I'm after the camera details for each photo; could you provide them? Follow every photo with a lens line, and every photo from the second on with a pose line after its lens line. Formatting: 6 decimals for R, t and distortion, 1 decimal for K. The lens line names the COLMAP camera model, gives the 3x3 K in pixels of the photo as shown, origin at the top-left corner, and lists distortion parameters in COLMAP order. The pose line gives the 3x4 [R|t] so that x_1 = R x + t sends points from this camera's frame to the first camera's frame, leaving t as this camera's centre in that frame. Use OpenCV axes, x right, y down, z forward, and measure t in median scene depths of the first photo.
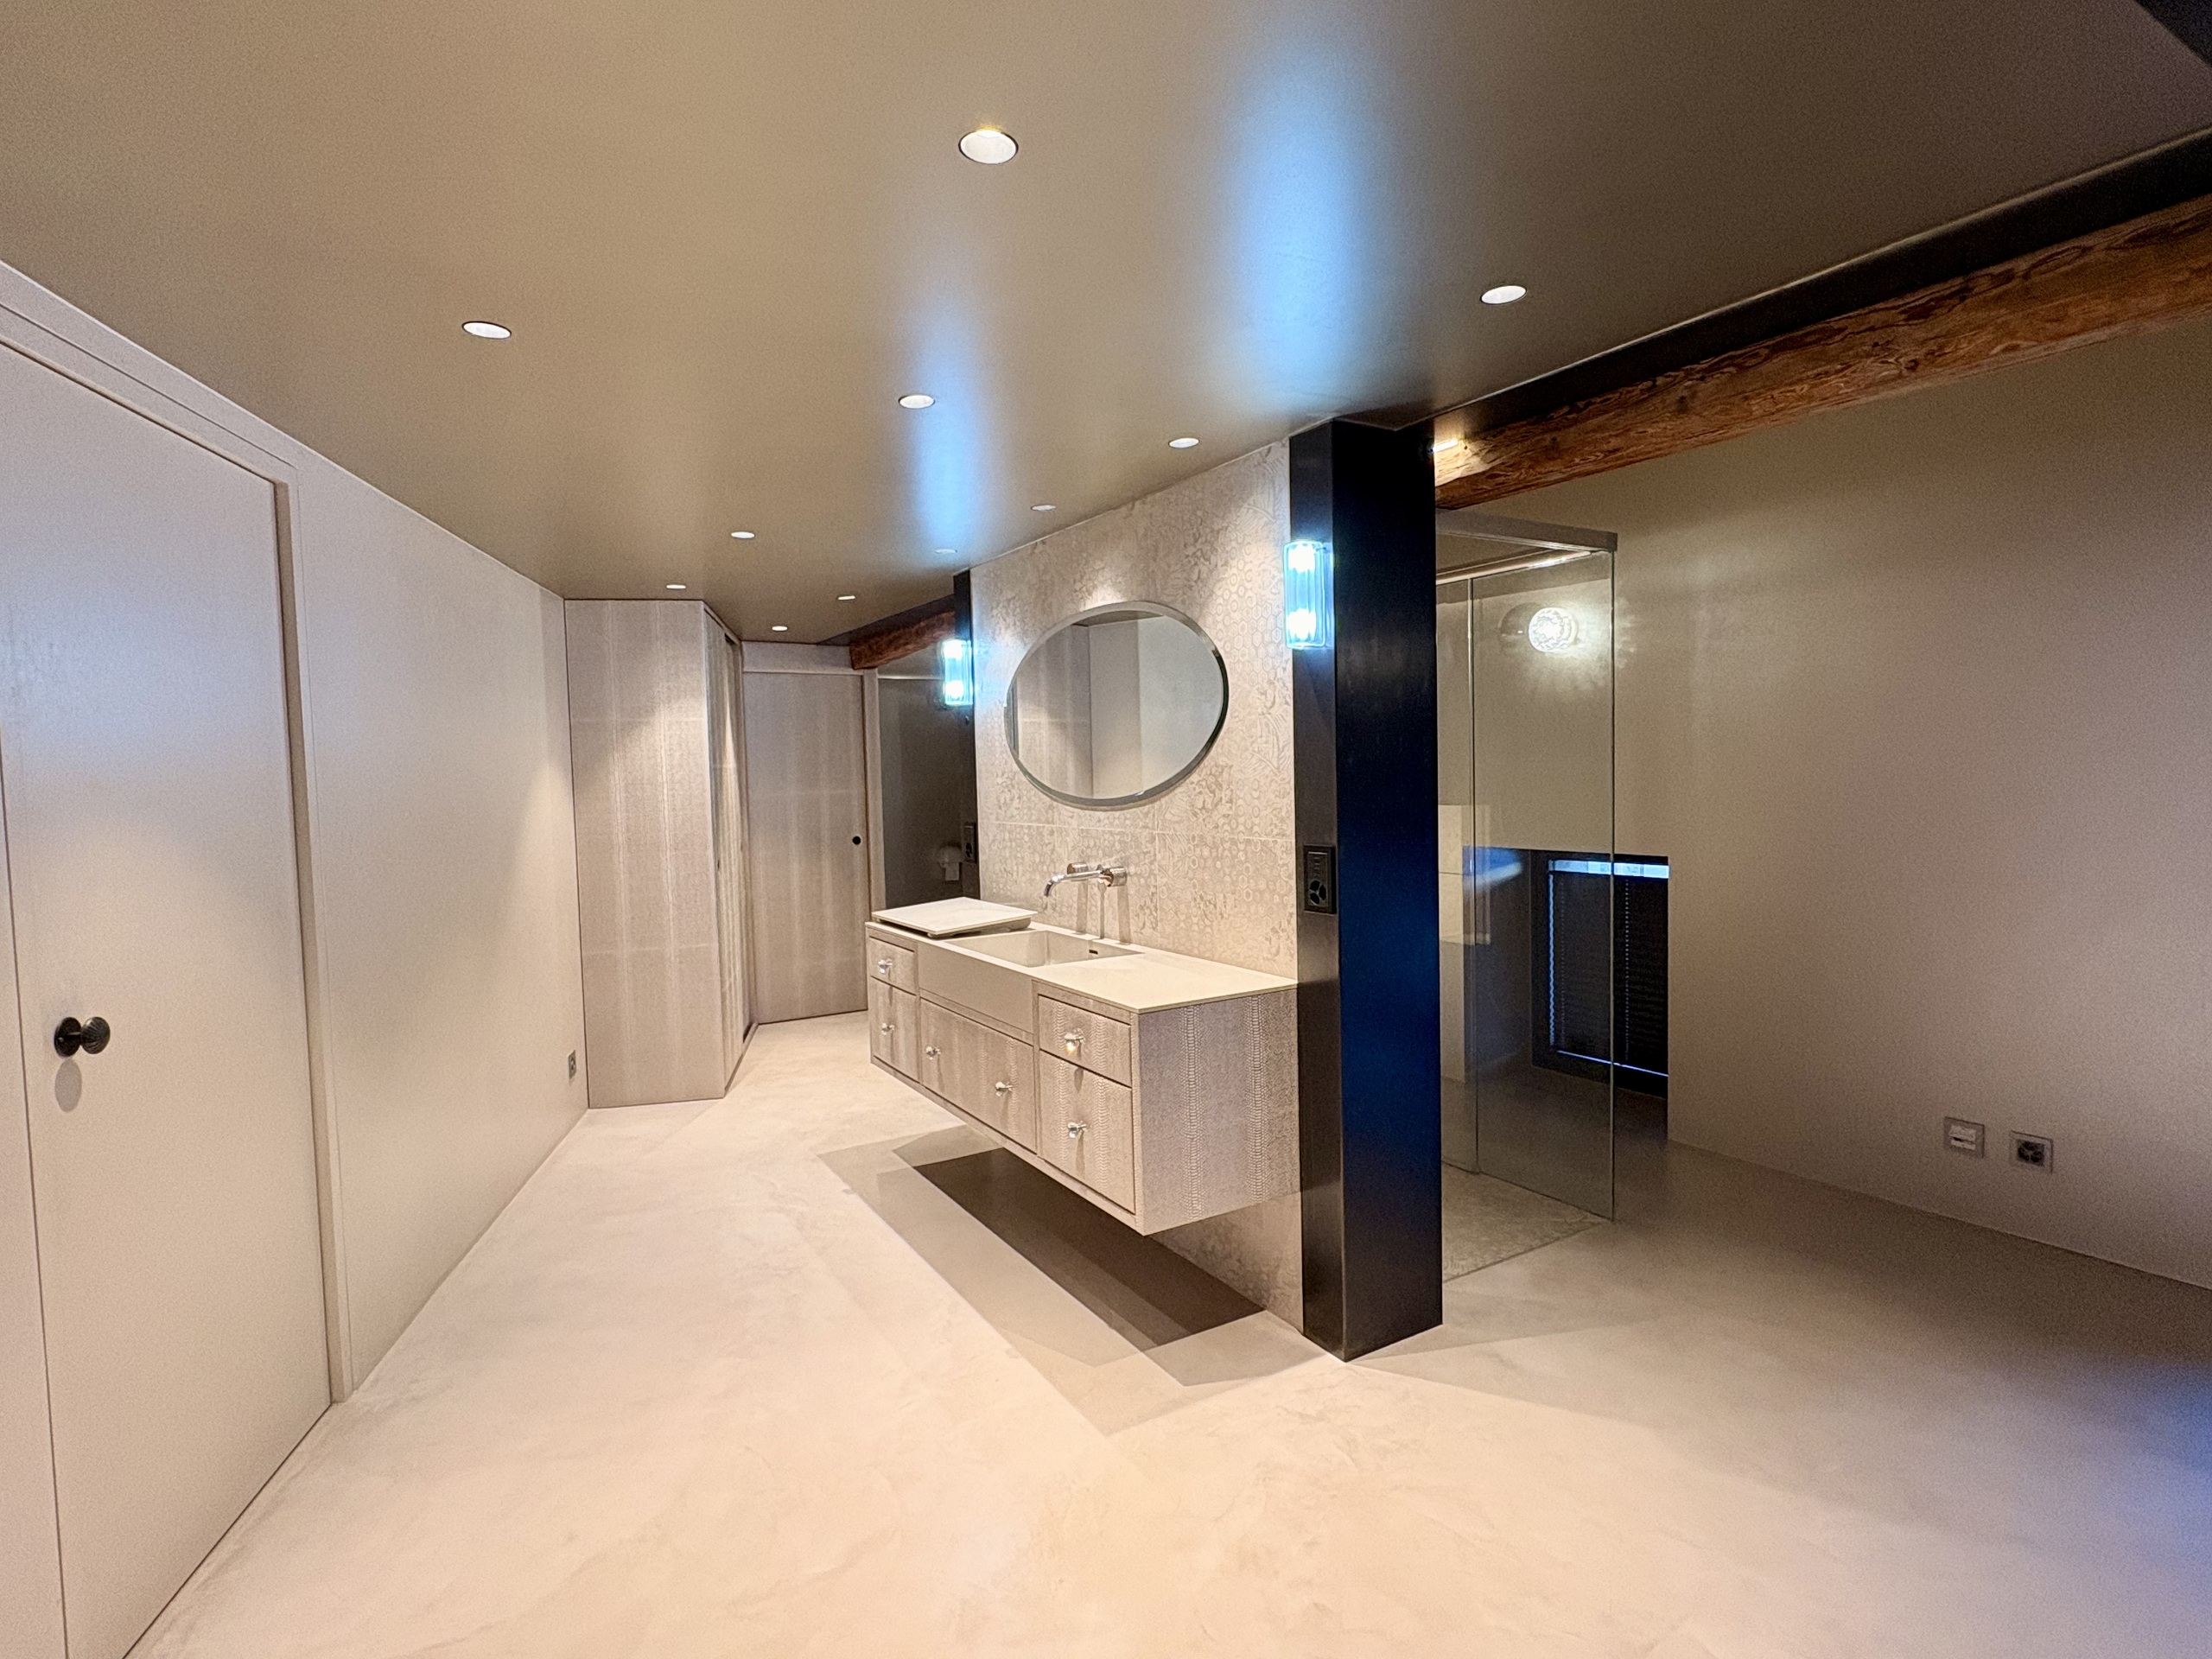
lens RADIAL K [[1114.8, 0, 1112.3], [0, 1114.8, 838.5], [0, 0, 1]] dist [0.000396, -0.000760]
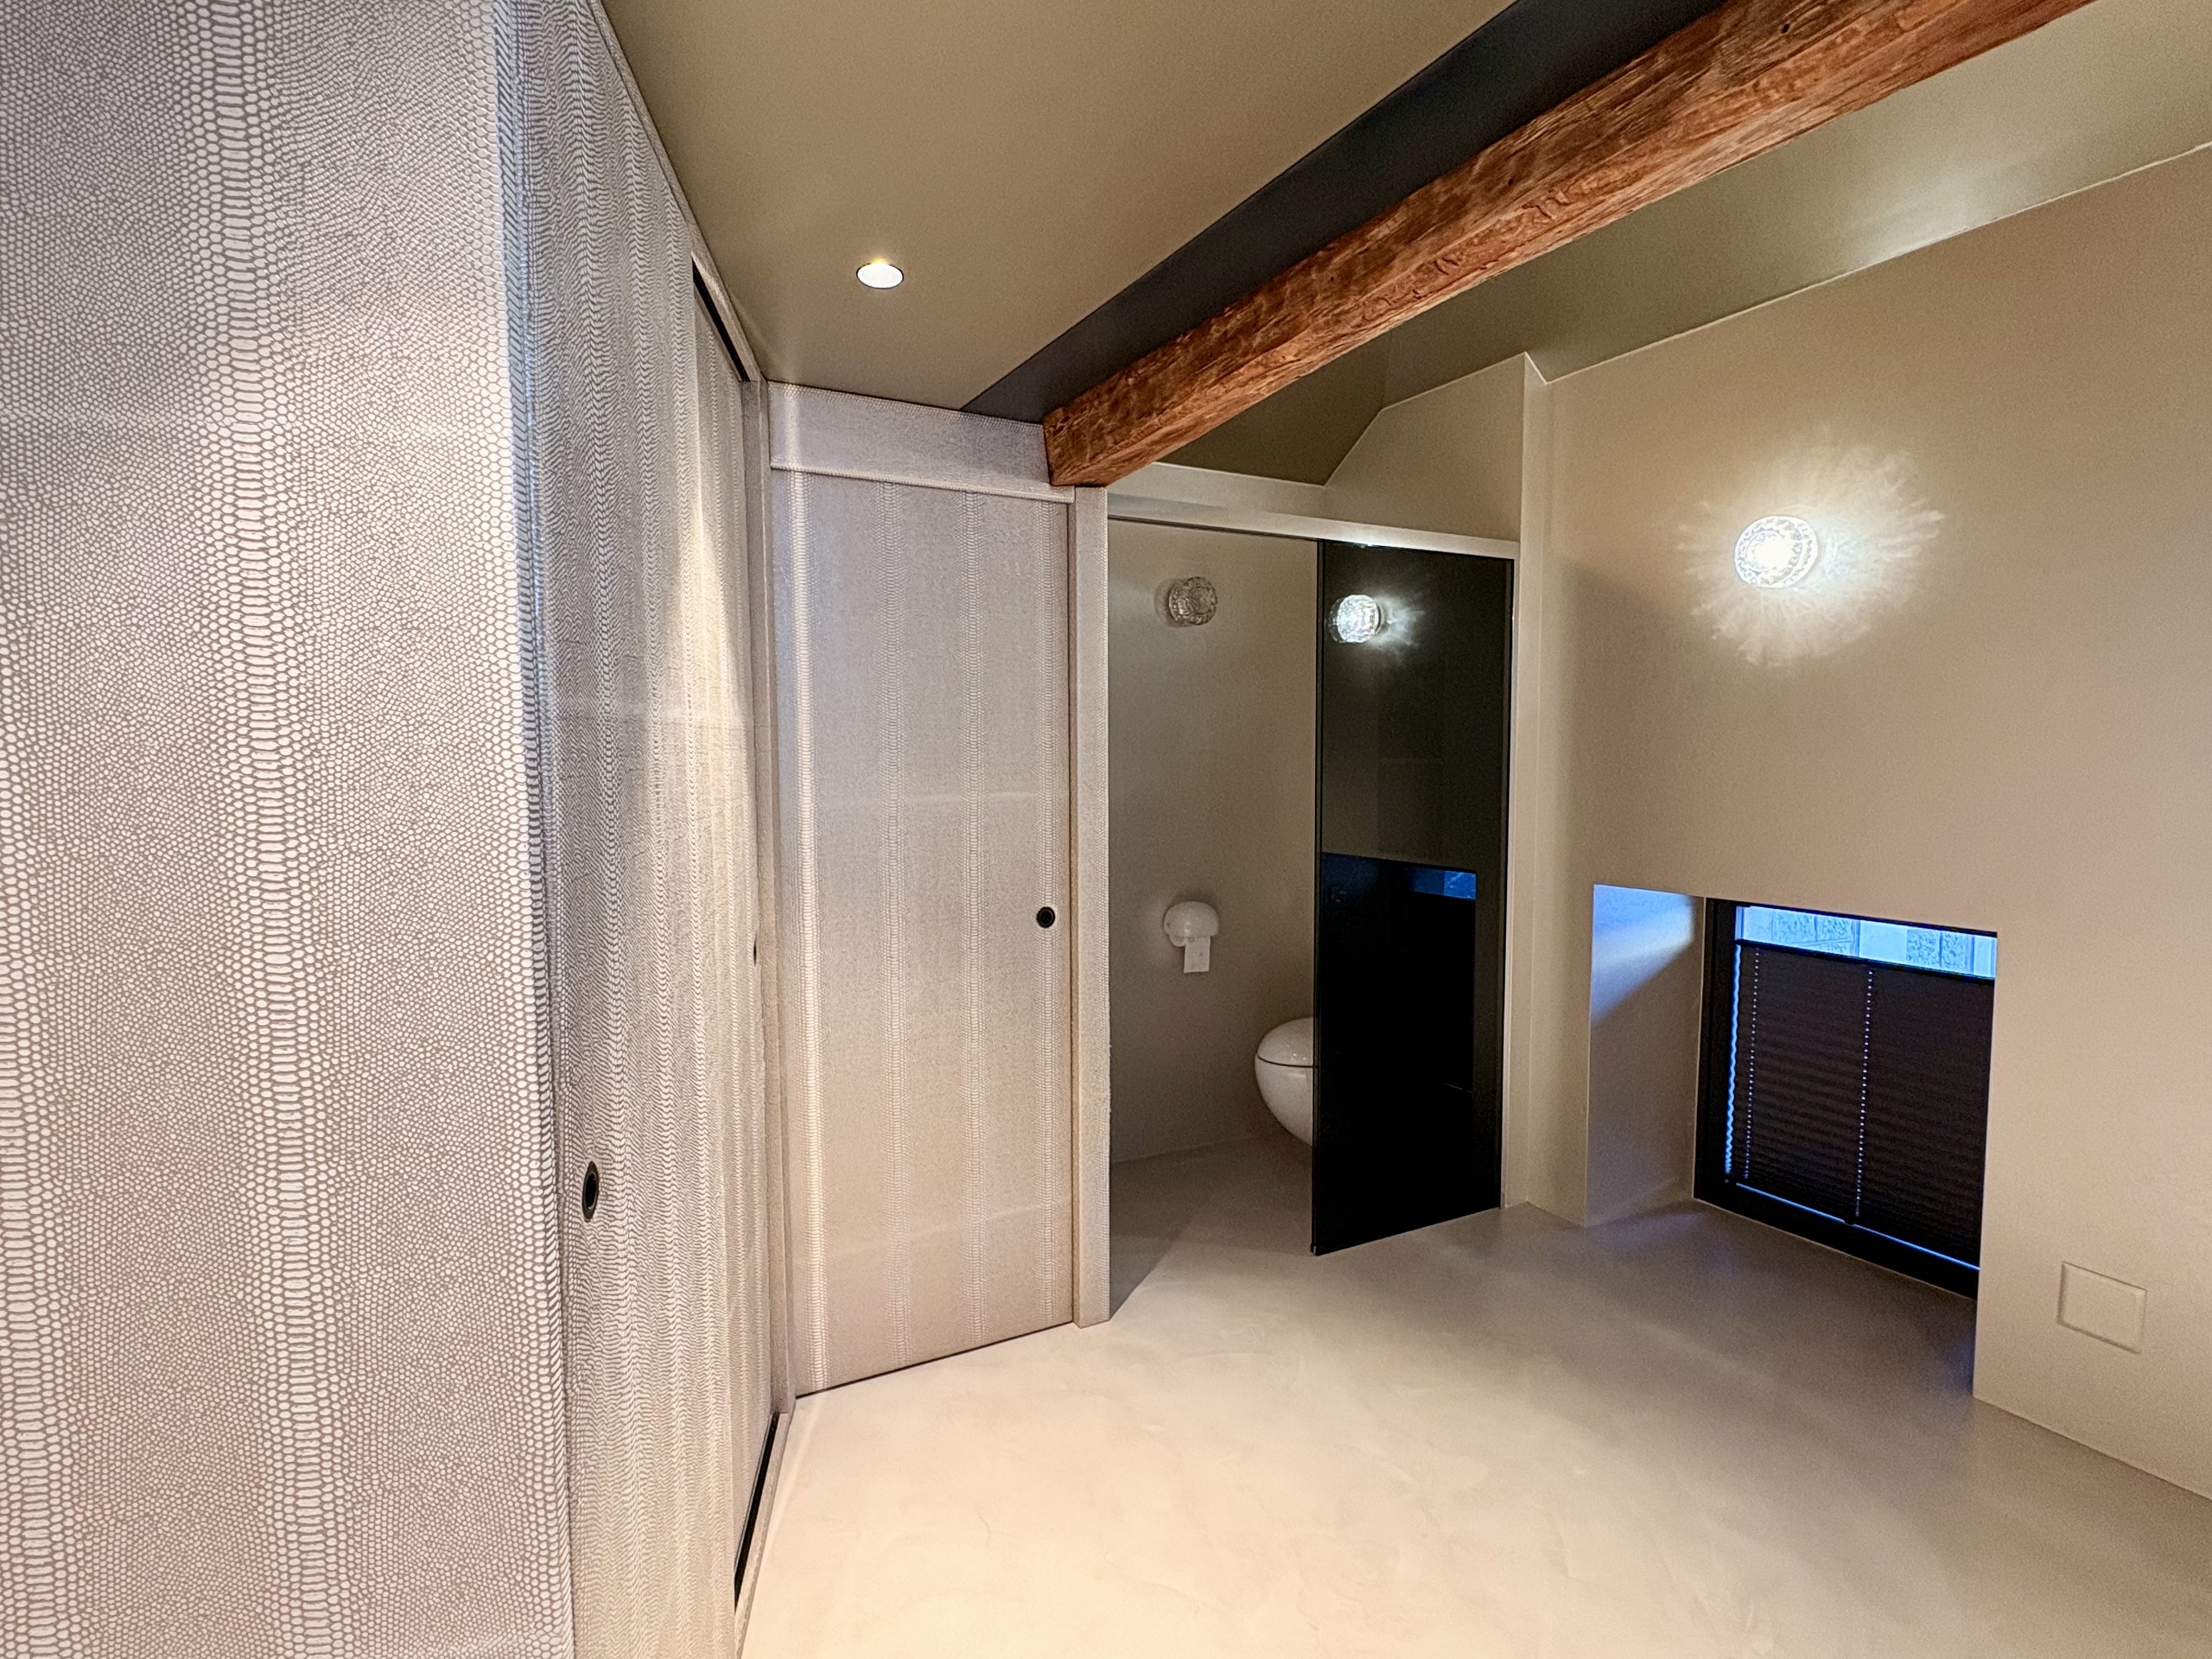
lens RADIAL K [[1114.8, 0, 1099.9], [0, 1114.8, 833.2], [0, 0, 1]] dist [0.000396, -0.000760]
pose [[0.997865, 0.023736, -0.060850, -0.188210], [-0.022936, 0.999642, 0.013802, -0.034900], [0.061156, -0.012376, 0.998051, 0.606911]]
